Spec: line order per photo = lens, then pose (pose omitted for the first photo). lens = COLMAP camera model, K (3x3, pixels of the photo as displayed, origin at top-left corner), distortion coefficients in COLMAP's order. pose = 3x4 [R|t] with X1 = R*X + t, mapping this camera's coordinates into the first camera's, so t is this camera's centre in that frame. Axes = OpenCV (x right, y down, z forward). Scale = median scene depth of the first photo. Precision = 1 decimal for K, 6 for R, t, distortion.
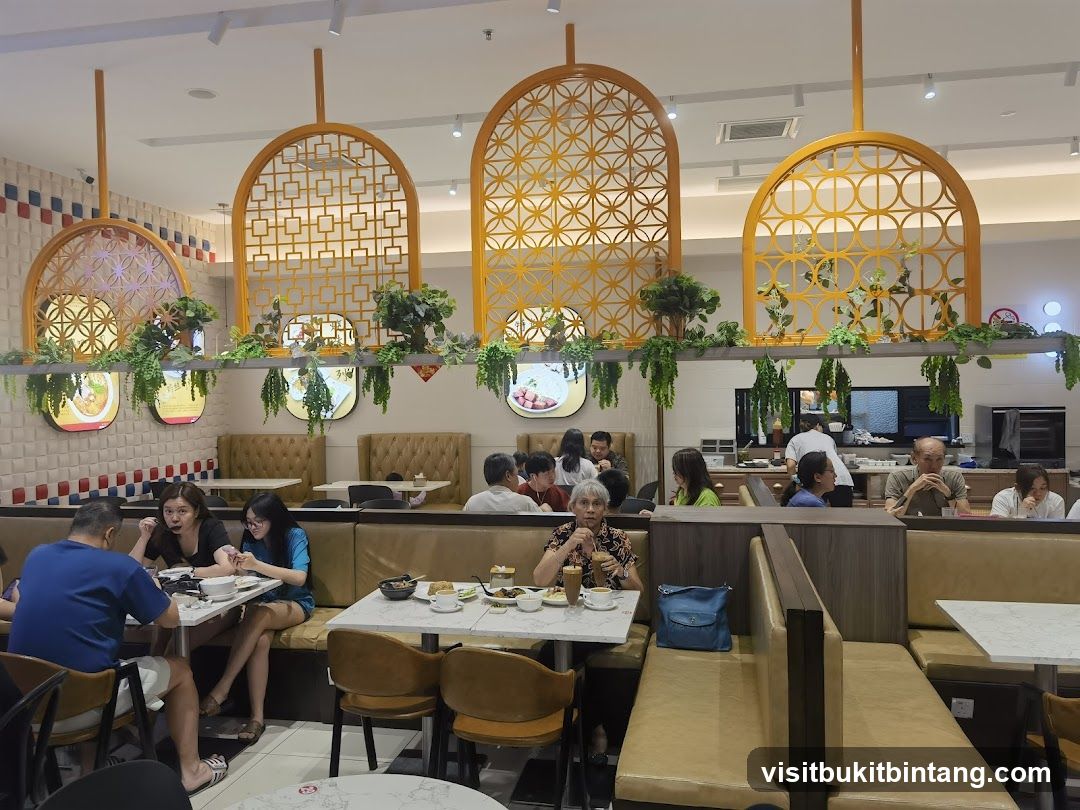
lens RADIAL K [[840.8, 0, 540.0], [0, 840.8, 405.0], [0, 0, 1]] dist [0.001908, 0.001179]
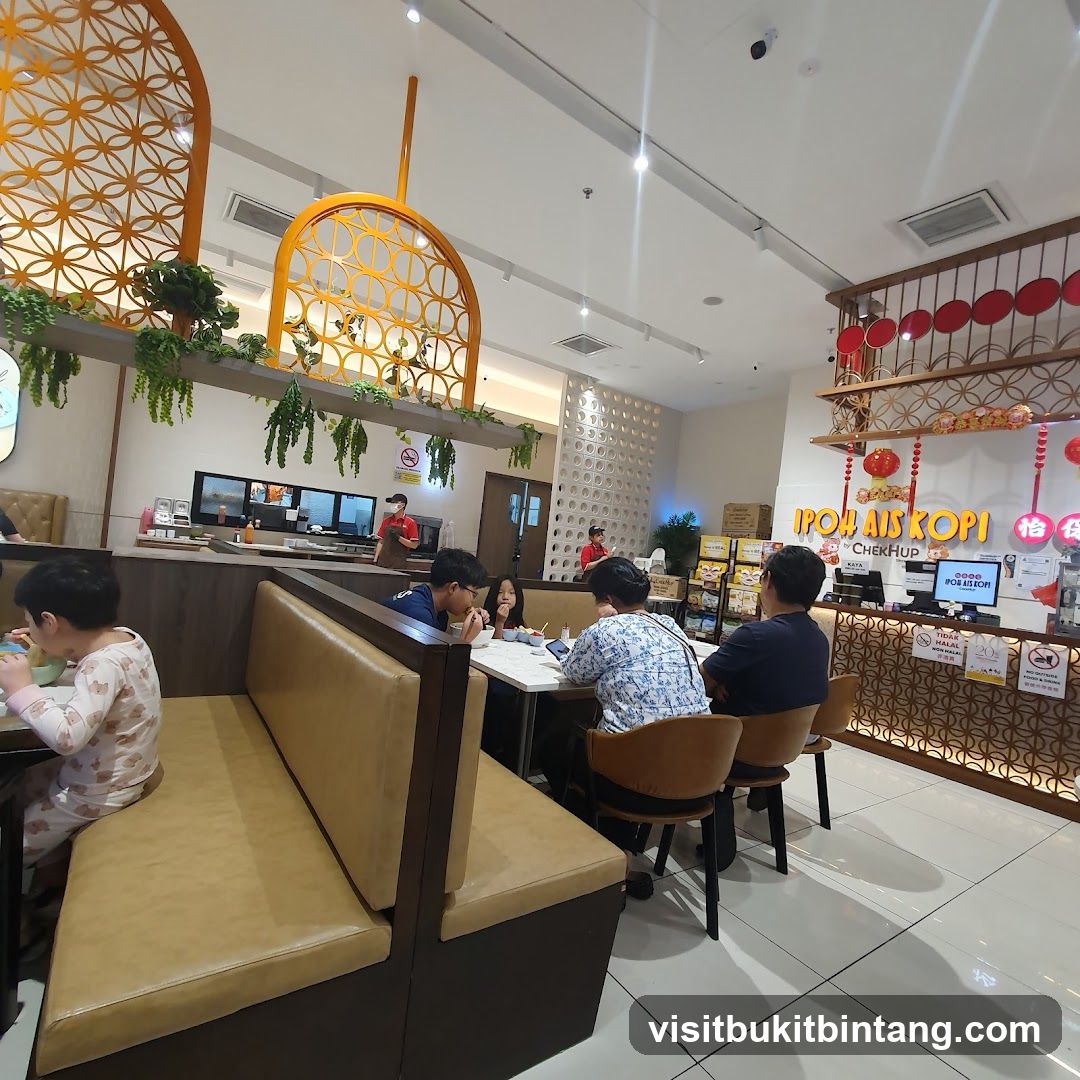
lens RADIAL K [[562.6, 0, 519.0], [0, 562.6, 540.1], [0, 0, 1]] dist [0.000791, 0.000533]
pose [[0.692607, 0.099367, 0.714438, 0.018720], [-0.103126, 0.993932, -0.038266, 0.104766], [-0.713905, -0.047174, 0.698651, 0.380091]]
